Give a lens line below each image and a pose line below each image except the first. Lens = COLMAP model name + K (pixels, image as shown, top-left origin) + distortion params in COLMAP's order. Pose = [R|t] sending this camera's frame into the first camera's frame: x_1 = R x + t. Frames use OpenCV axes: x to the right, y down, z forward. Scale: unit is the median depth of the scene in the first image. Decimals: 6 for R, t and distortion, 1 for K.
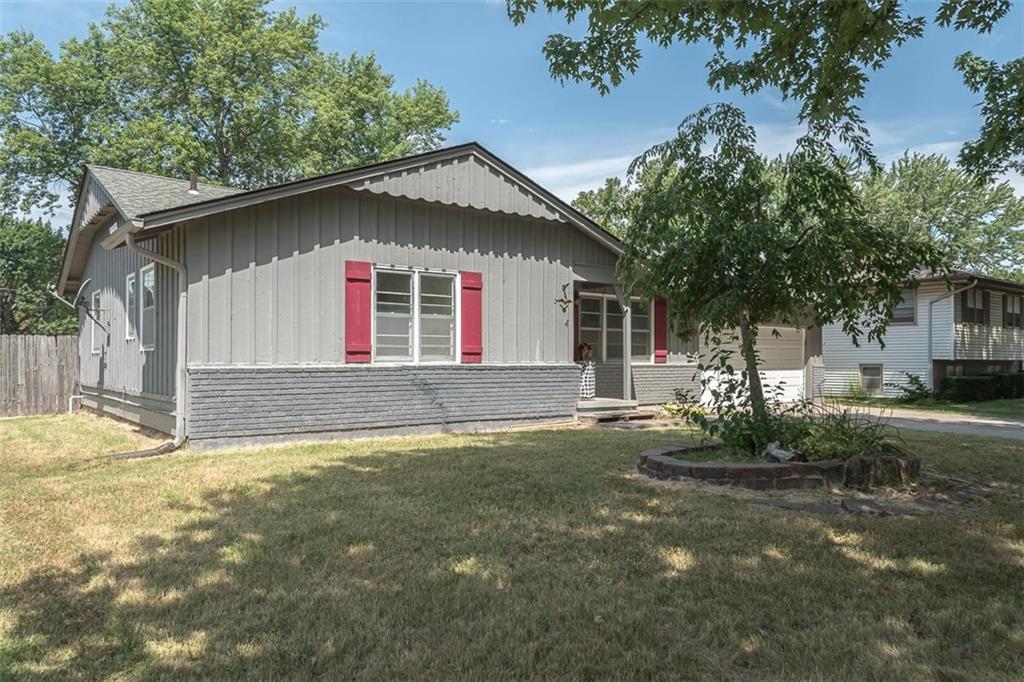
lens RADIAL K [[682.3, 0, 512.0], [0, 682.3, 341.0], [0, 0, 1]] dist [-0.001299, -0.000217]
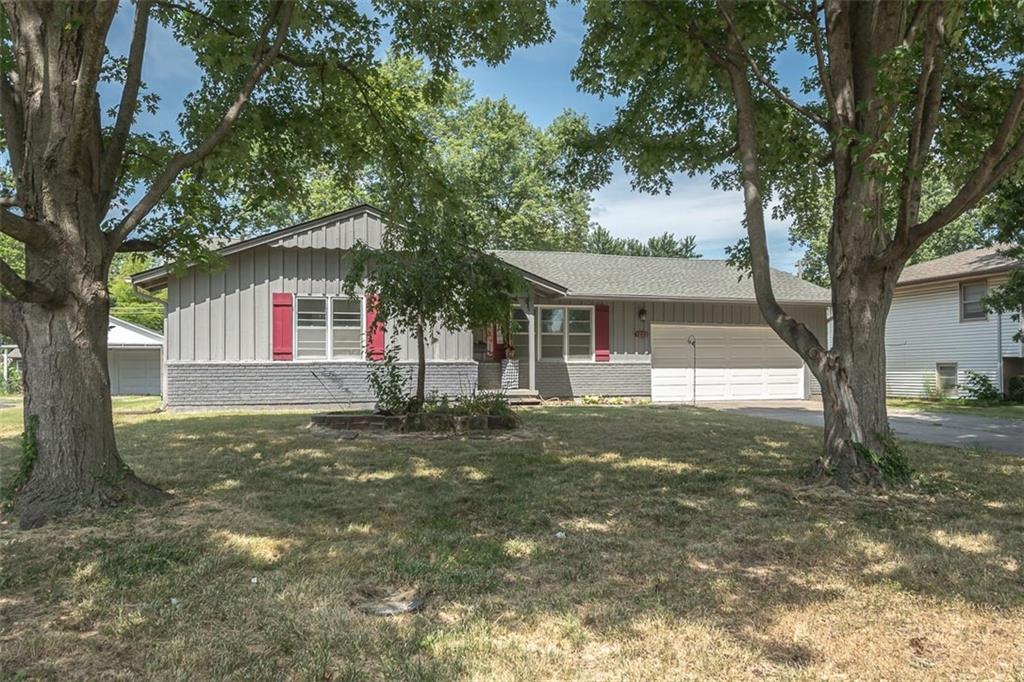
lens RADIAL K [[682.3, 0, 512.0], [0, 682.3, 341.0], [0, 0, 1]] dist [-0.001299, -0.000217]
pose [[0.930871, -0.018926, -0.364858, 0.751049], [0.015271, 0.999800, -0.012901, 0.015775], [0.365029, 0.006437, 0.930974, -0.206476]]
